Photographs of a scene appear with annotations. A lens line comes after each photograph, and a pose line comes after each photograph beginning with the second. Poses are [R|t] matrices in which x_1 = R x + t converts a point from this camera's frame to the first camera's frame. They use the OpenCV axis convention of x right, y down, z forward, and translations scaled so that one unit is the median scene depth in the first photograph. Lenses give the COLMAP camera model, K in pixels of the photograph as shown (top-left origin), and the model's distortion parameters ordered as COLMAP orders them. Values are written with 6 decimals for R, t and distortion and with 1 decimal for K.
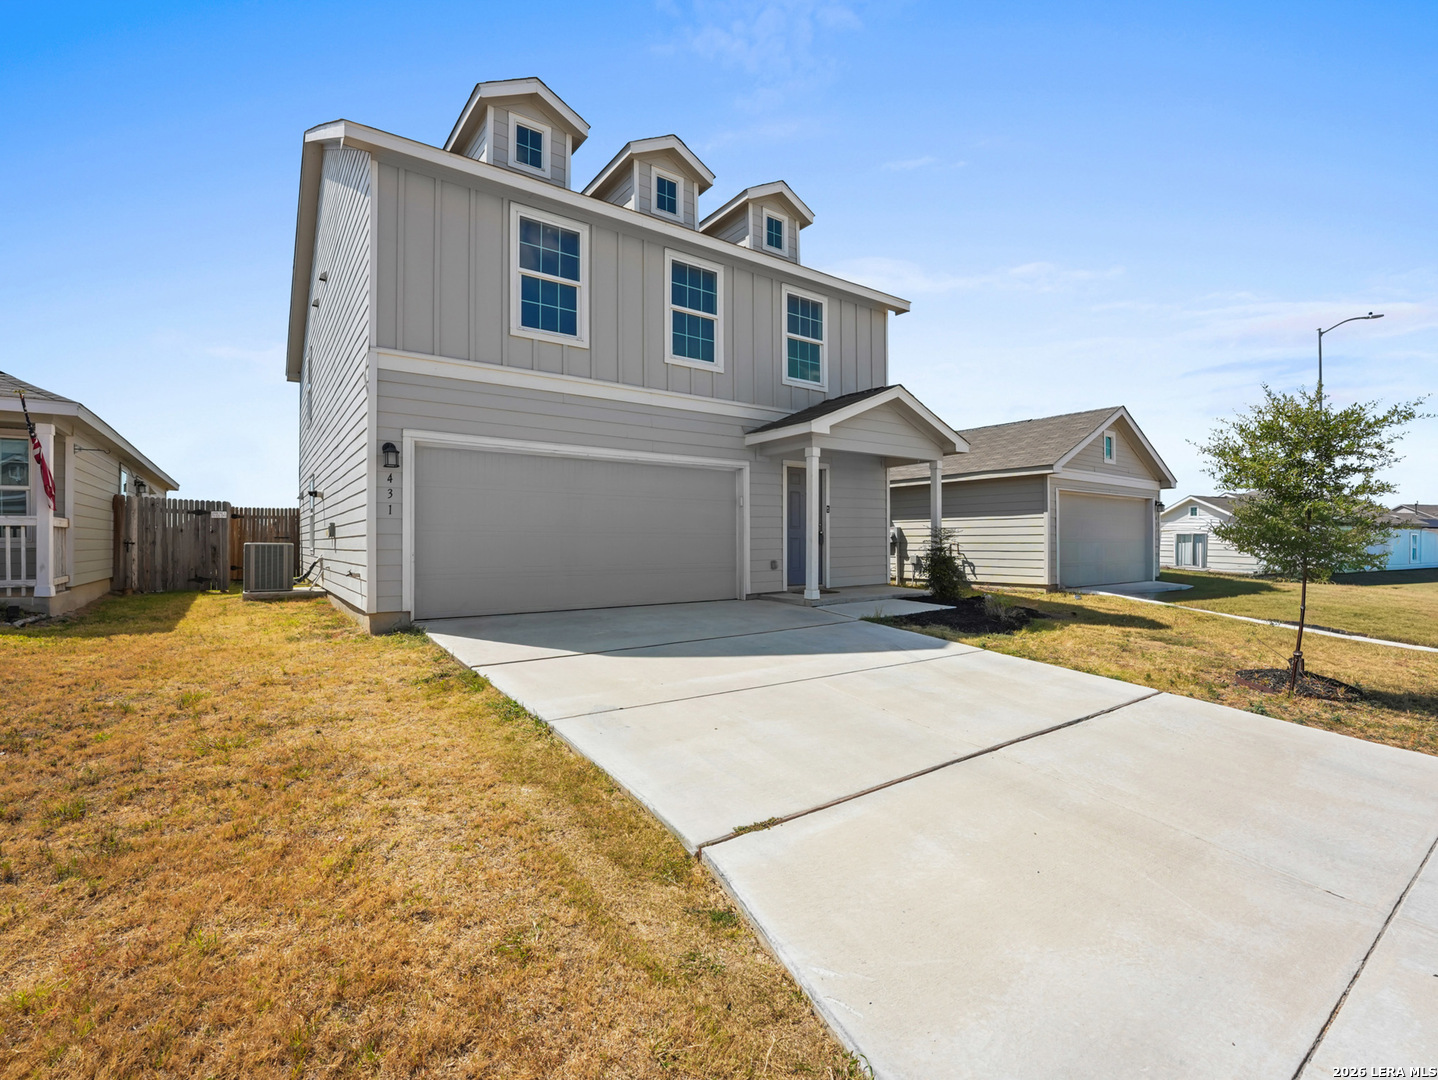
lens RADIAL K [[662.1, 0, 729.4], [0, 662.1, 537.3], [0, 0, 1]] dist [-0.027779, 0.002355]
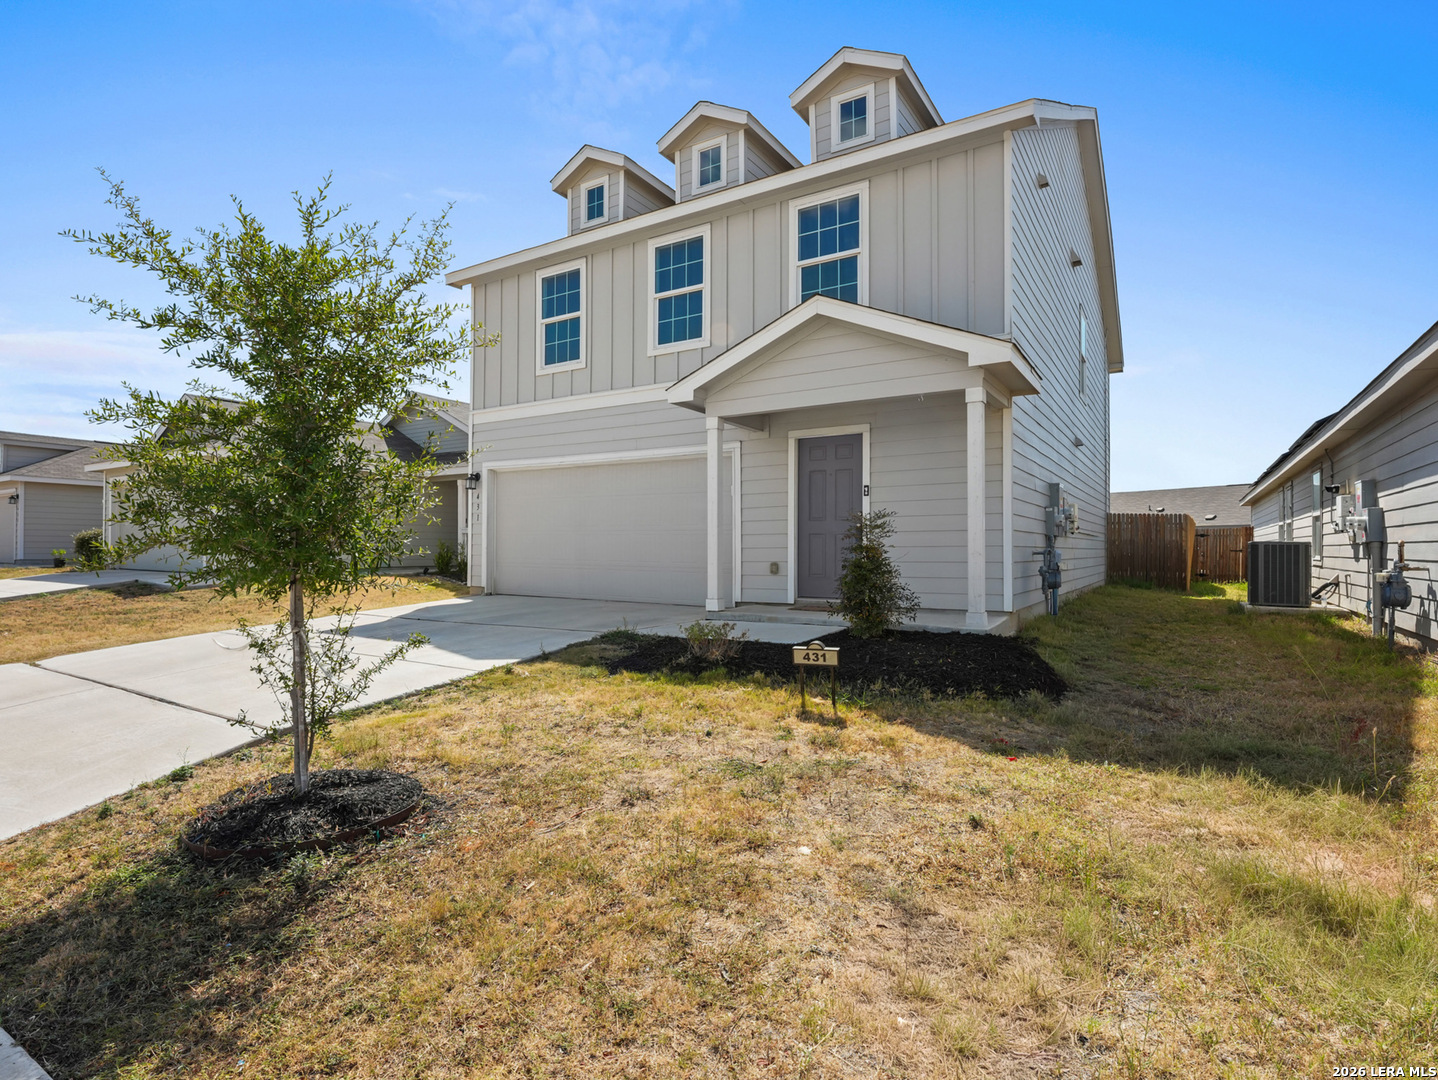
lens RADIAL K [[770.7, 0, 719.6], [0, 770.7, 540.6], [0, 0, 1]] dist [-0.012553, 0.000109]
pose [[0.349541, -0.008950, -0.936878, 1.022510], [-0.001536, 0.999948, -0.010126, 0.020529], [0.936920, 0.004978, 0.349509, 0.709339]]
